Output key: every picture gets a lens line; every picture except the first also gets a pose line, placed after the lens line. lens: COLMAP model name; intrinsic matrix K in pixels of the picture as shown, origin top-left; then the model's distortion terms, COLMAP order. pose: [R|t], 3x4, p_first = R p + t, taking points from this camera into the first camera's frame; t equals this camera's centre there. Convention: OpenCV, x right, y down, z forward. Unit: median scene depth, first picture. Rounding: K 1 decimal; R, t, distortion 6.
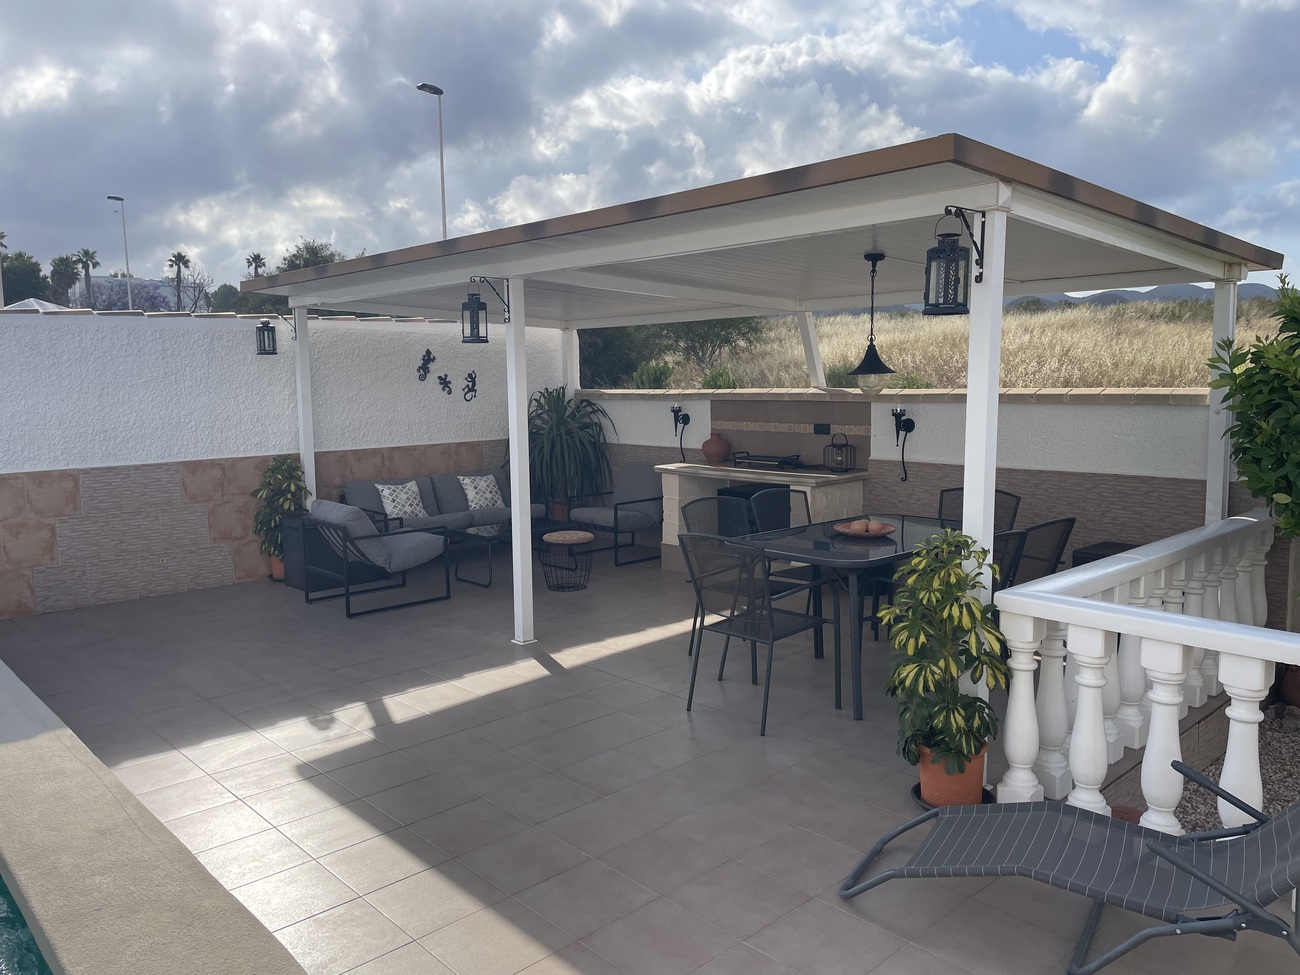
lens RADIAL K [[933.3, 0, 666.3], [0, 933.3, 477.3], [0, 0, 1]] dist [0.079665, -0.107052]
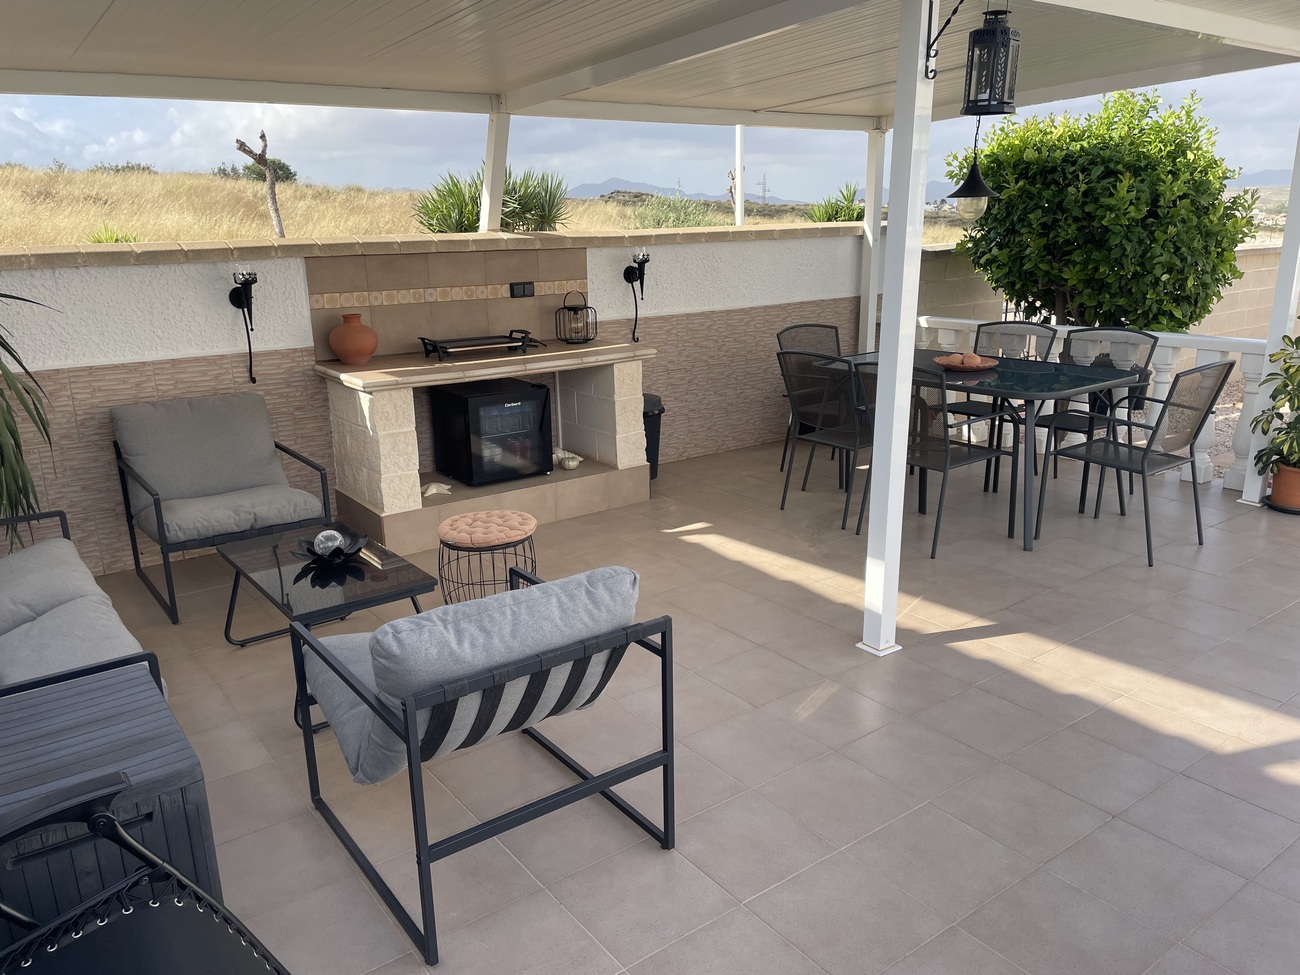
lens RADIAL K [[977.6, 0, 639.2], [0, 977.6, 492.4], [0, 0, 1]] dist [0.096446, -0.119585]
pose [[0.105157, -0.255856, 0.960979, -0.631314], [0.125924, 0.961984, 0.242344, -0.079661], [-0.986451, 0.095527, 0.133378, 0.898074]]
